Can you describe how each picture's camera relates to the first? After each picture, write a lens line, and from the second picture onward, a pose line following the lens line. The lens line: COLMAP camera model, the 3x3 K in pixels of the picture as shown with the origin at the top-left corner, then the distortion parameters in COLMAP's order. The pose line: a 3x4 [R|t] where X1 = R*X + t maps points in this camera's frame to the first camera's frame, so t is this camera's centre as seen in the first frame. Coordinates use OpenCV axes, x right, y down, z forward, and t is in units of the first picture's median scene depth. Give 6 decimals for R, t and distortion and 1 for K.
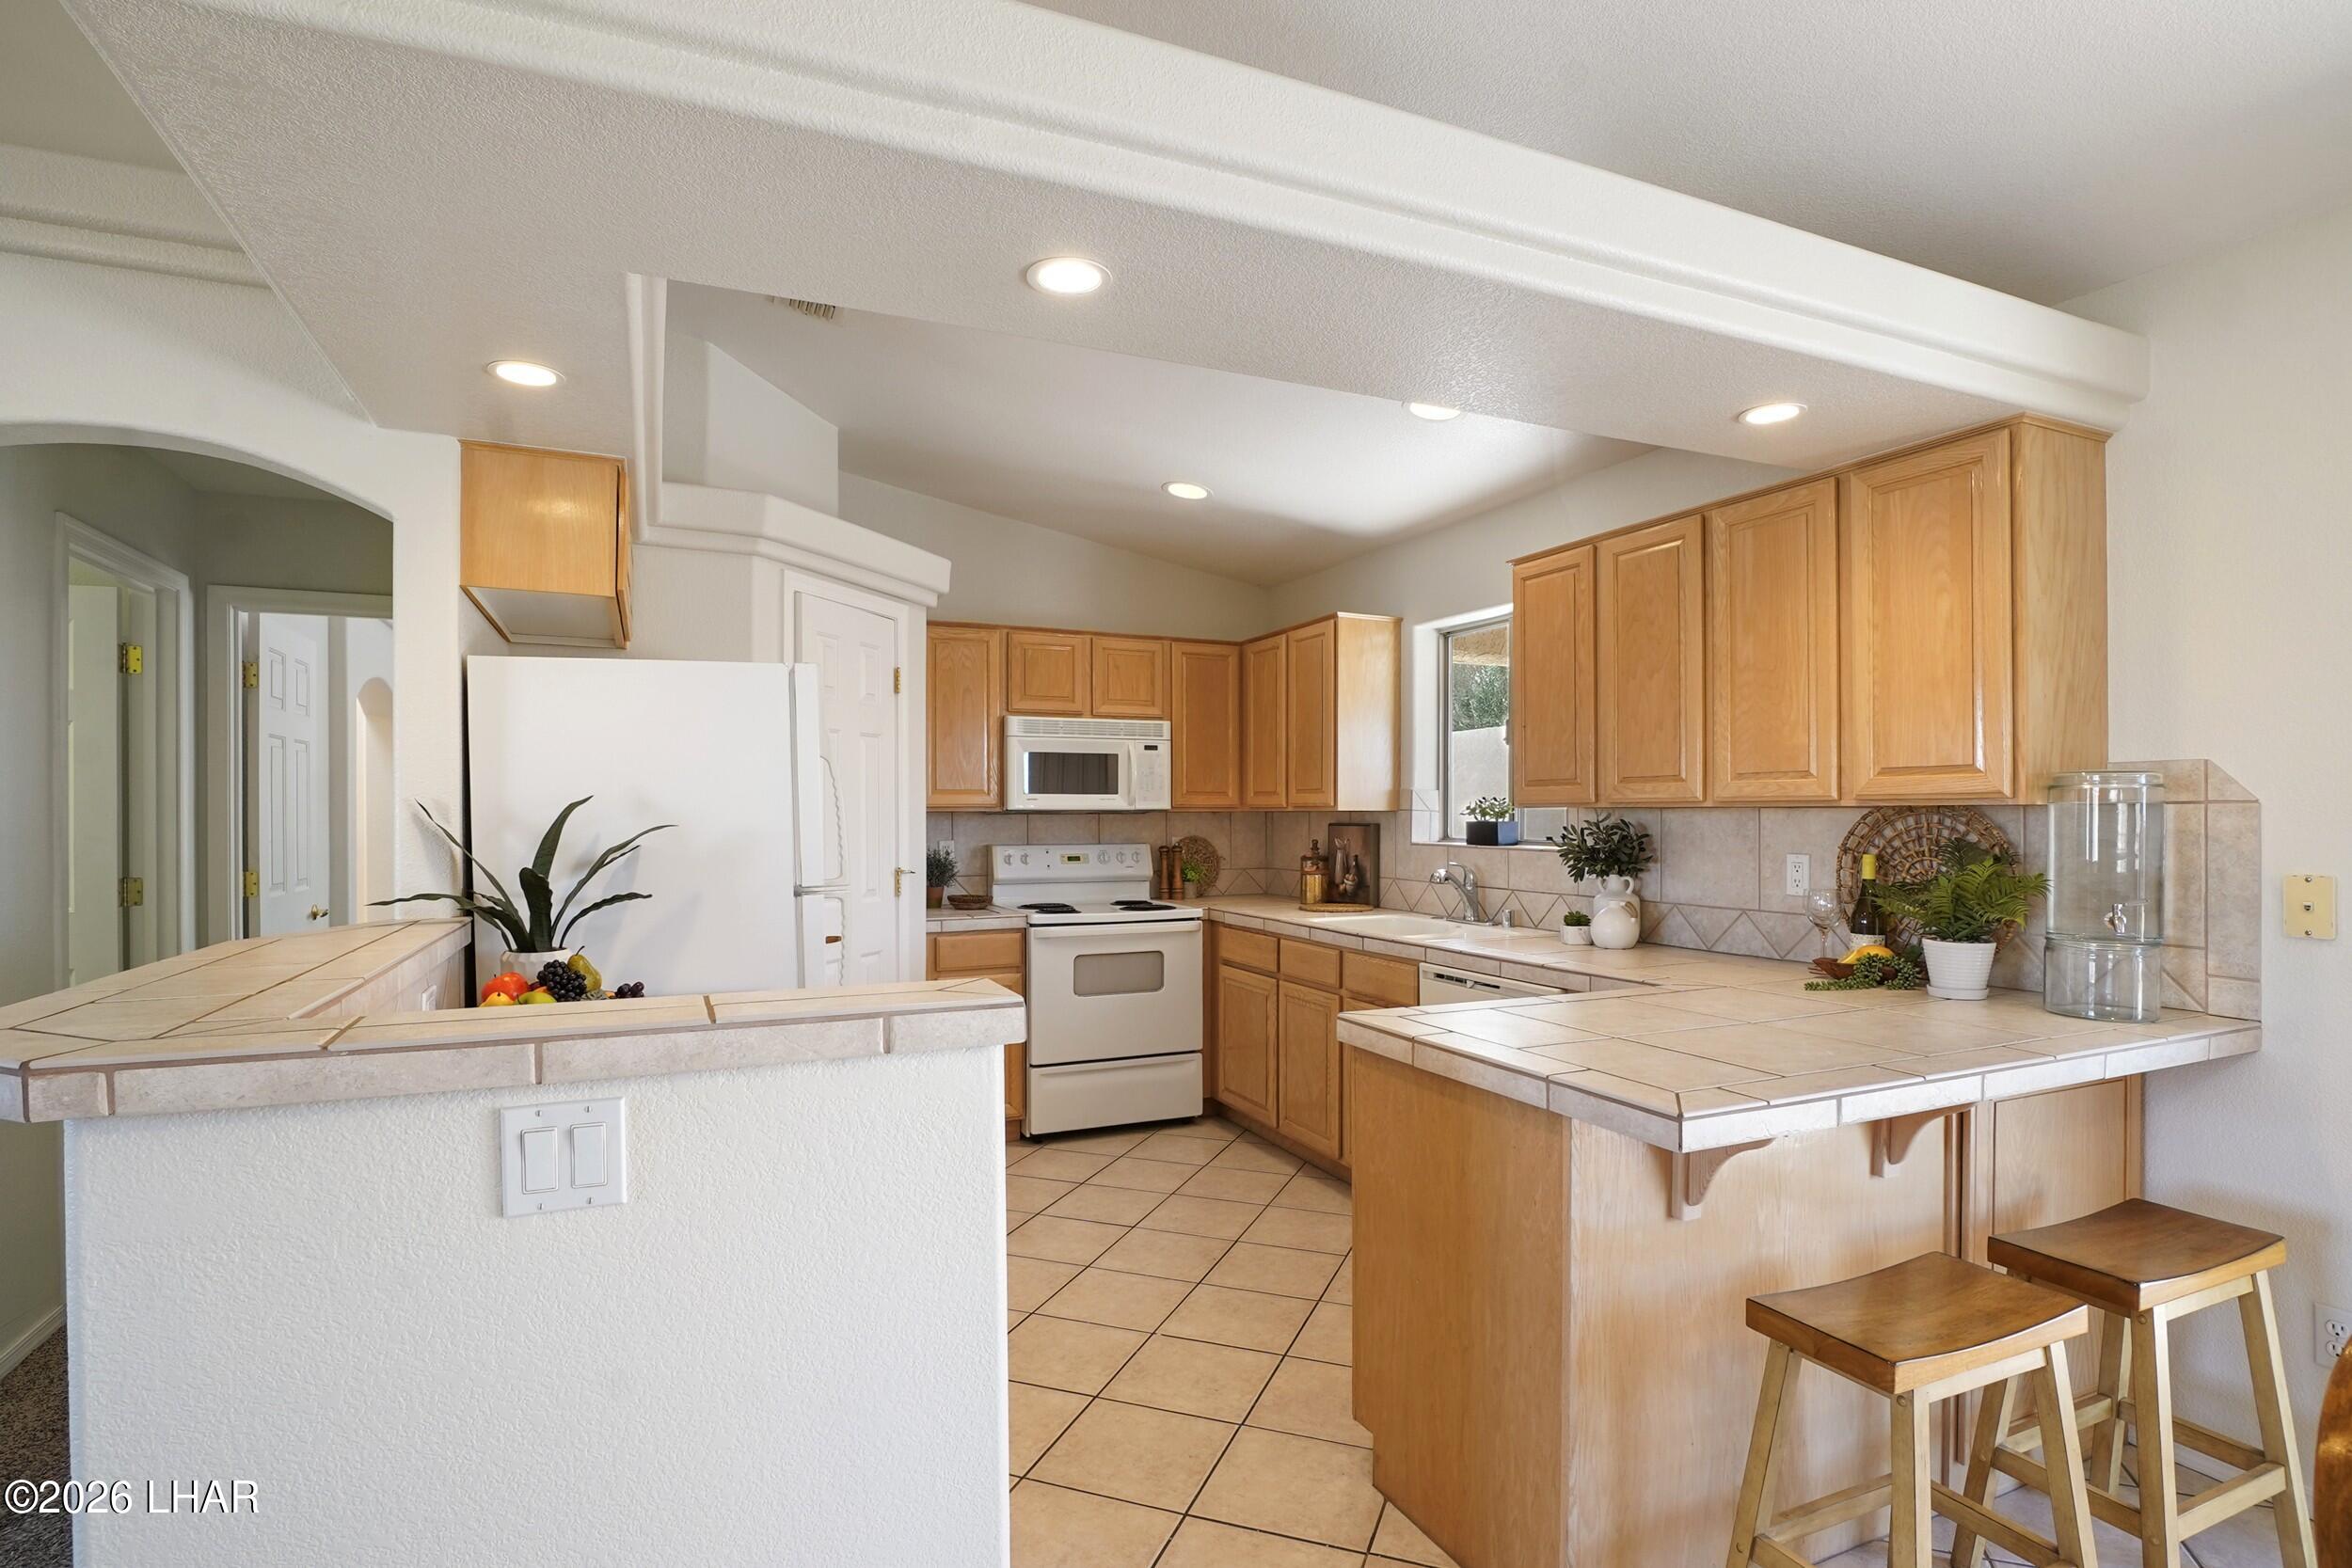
lens RADIAL K [[1184.3, 0, 1192.7], [0, 1184.3, 804.7], [0, 0, 1]] dist [-0.022753, -0.000256]
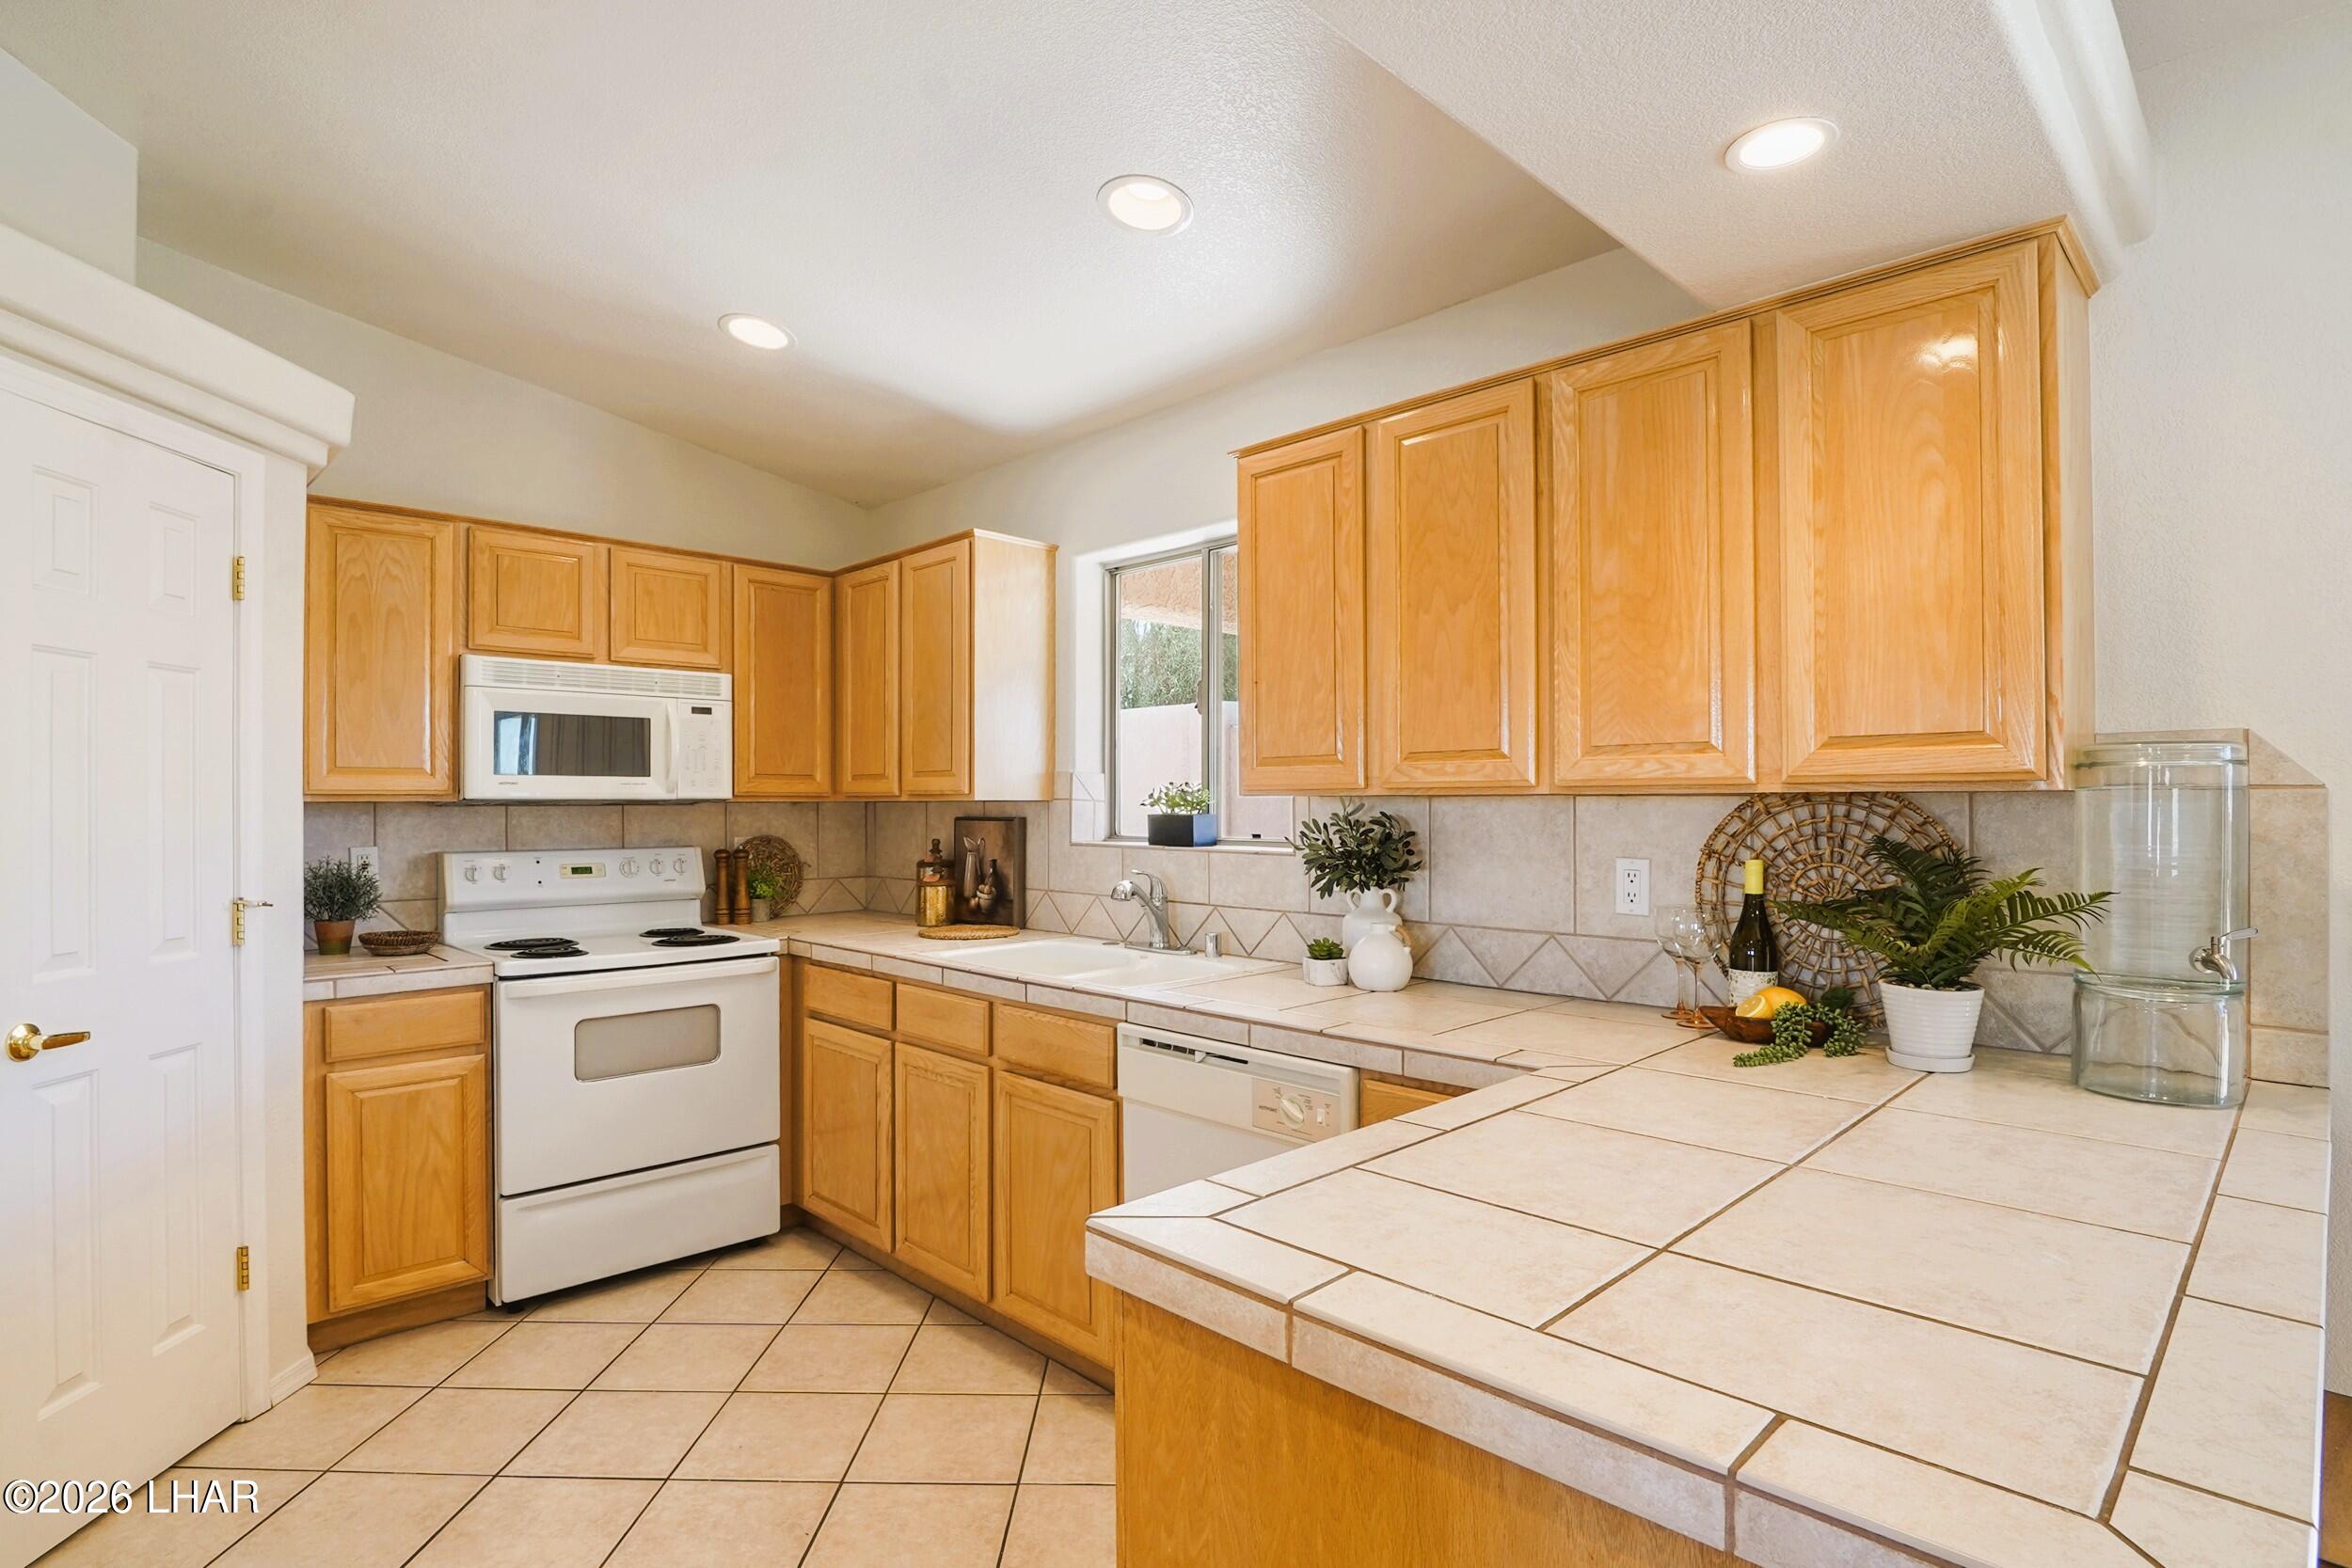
lens RADIAL K [[1184.3, 0, 1176.1], [0, 1184.3, 794.1], [0, 0, 1]] dist [-0.022753, -0.000256]
pose [[0.943773, 0.001274, 0.330590, -0.001375], [-0.001056, 0.999999, -0.000839, 0.001907], [-0.330591, 0.000443, 0.943774, 0.285207]]
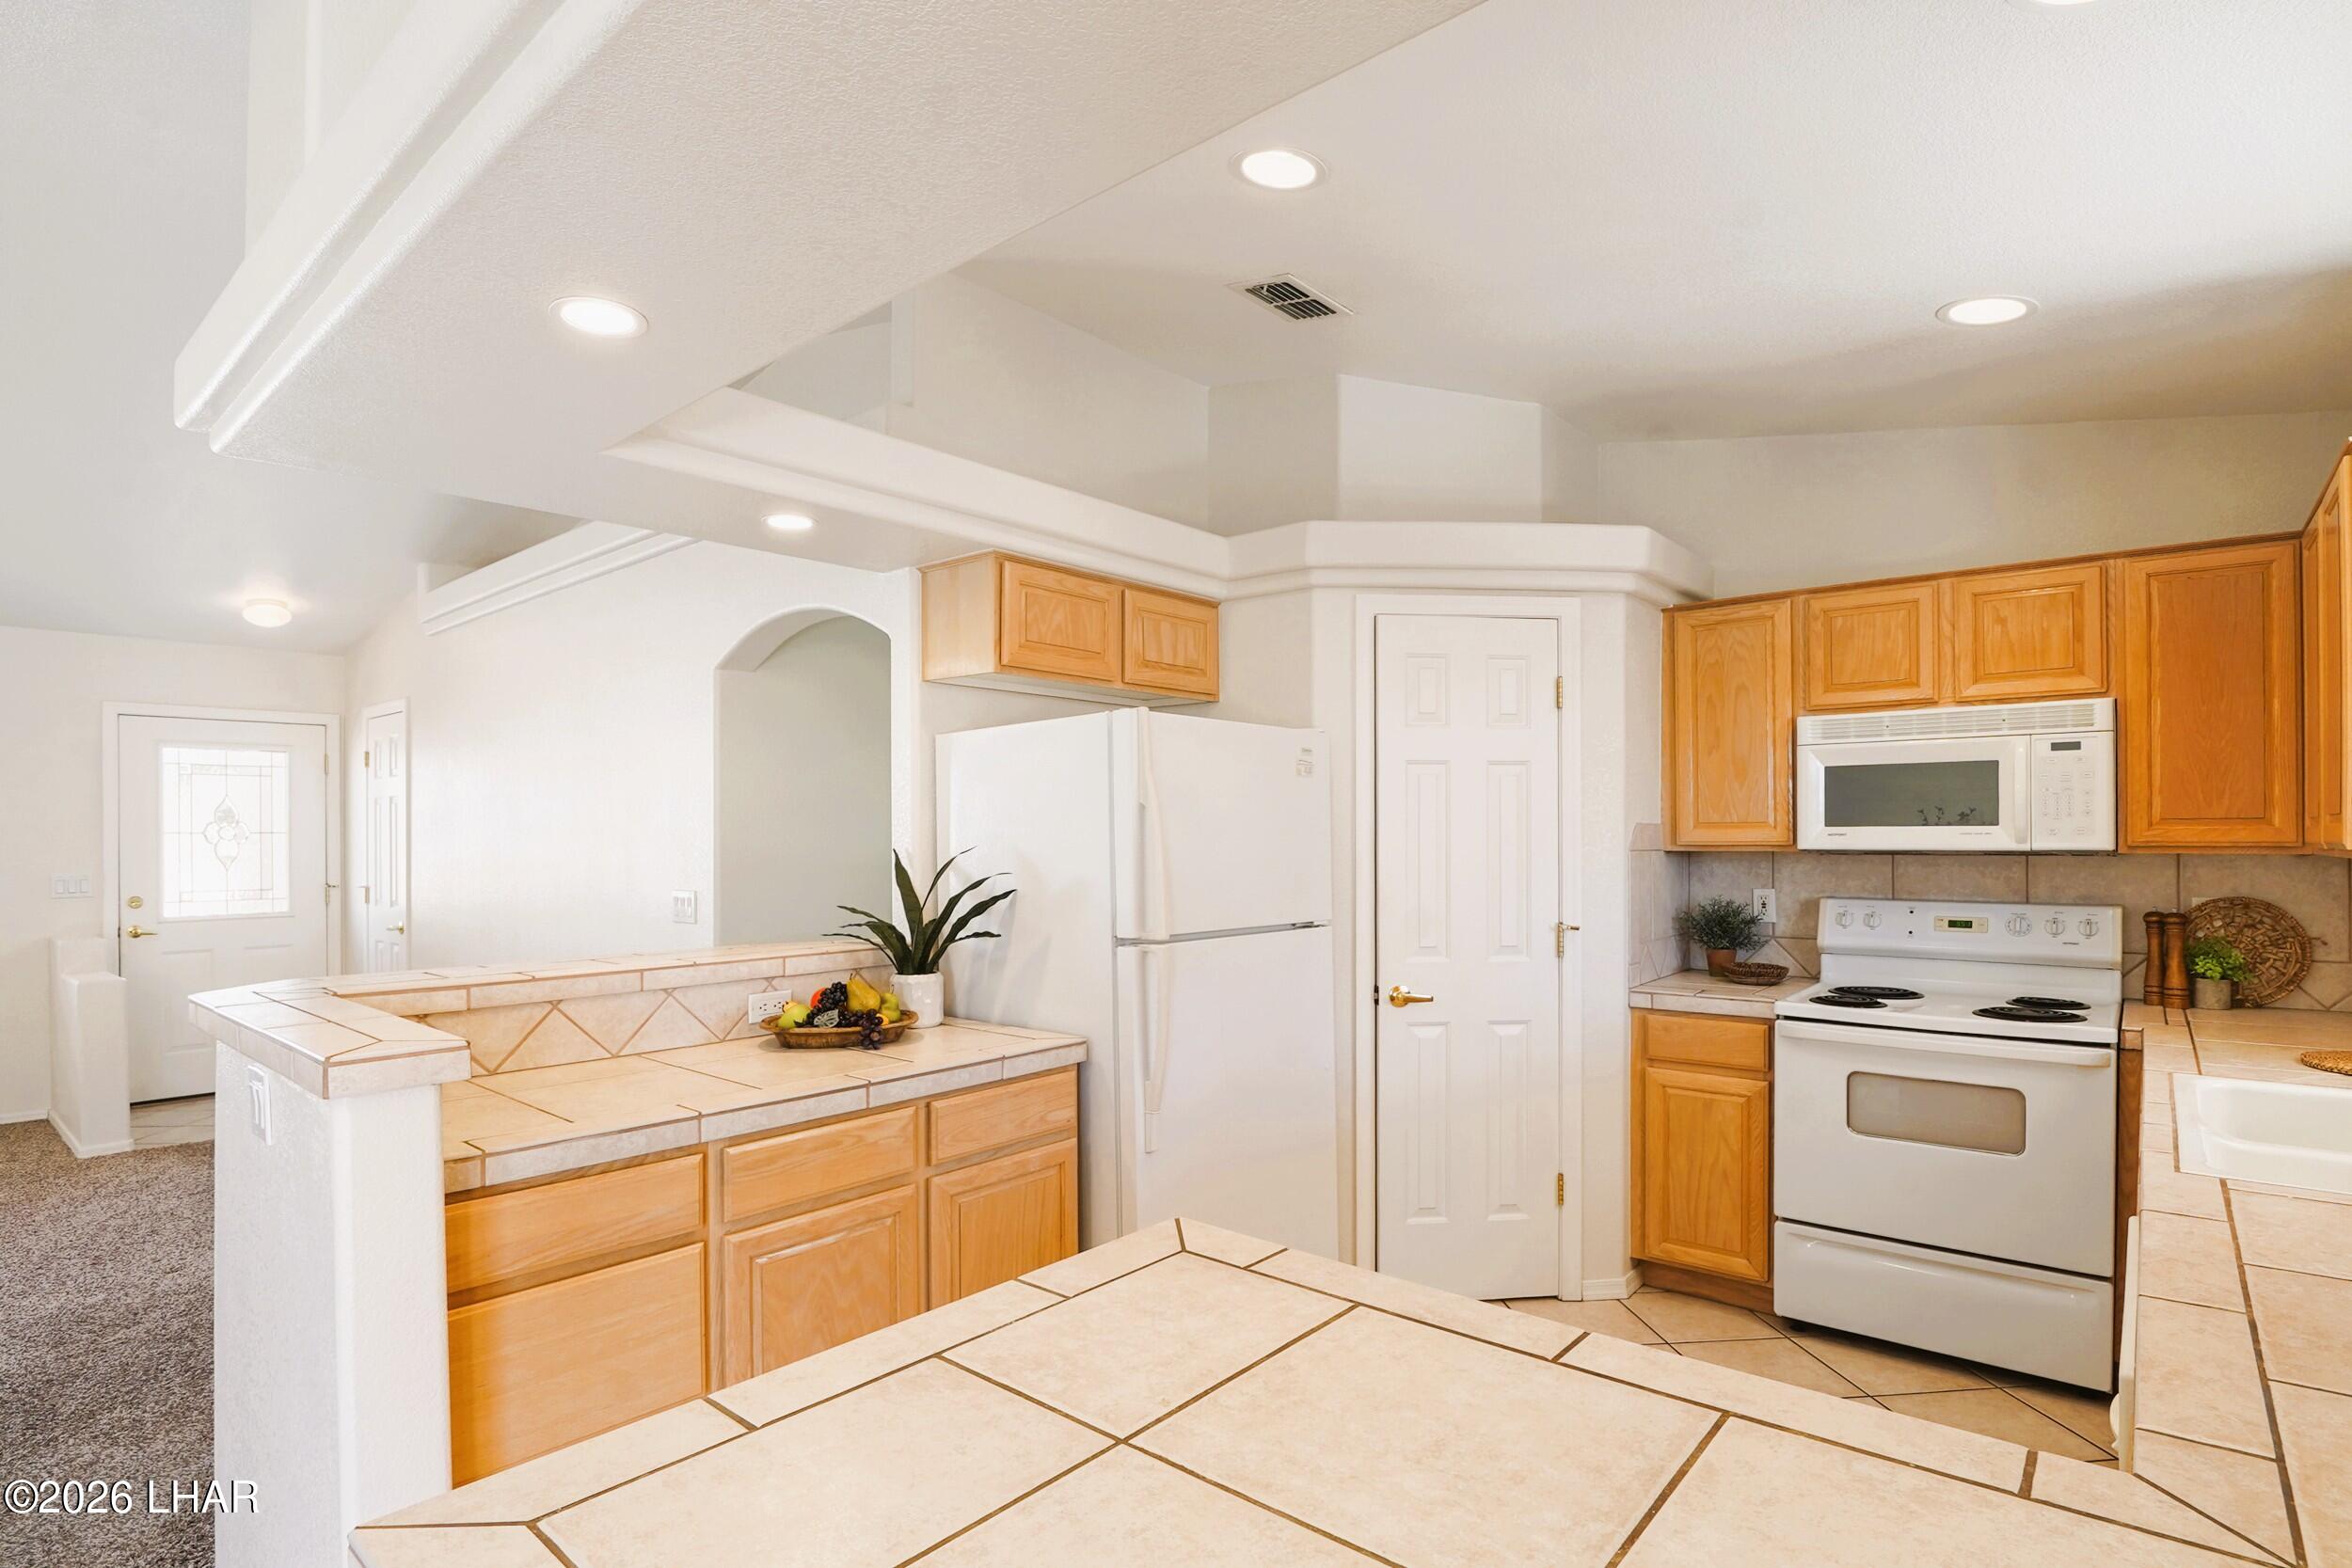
lens RADIAL K [[1184.3, 0, 1176.8], [0, 1184.3, 826.6], [0, 0, 1]] dist [-0.022753, -0.000256]
pose [[0.403760, -0.007373, -0.914835, 0.369691], [0.010457, 0.999939, -0.003444, -0.011857], [0.914805, -0.008176, 0.403813, 0.407609]]
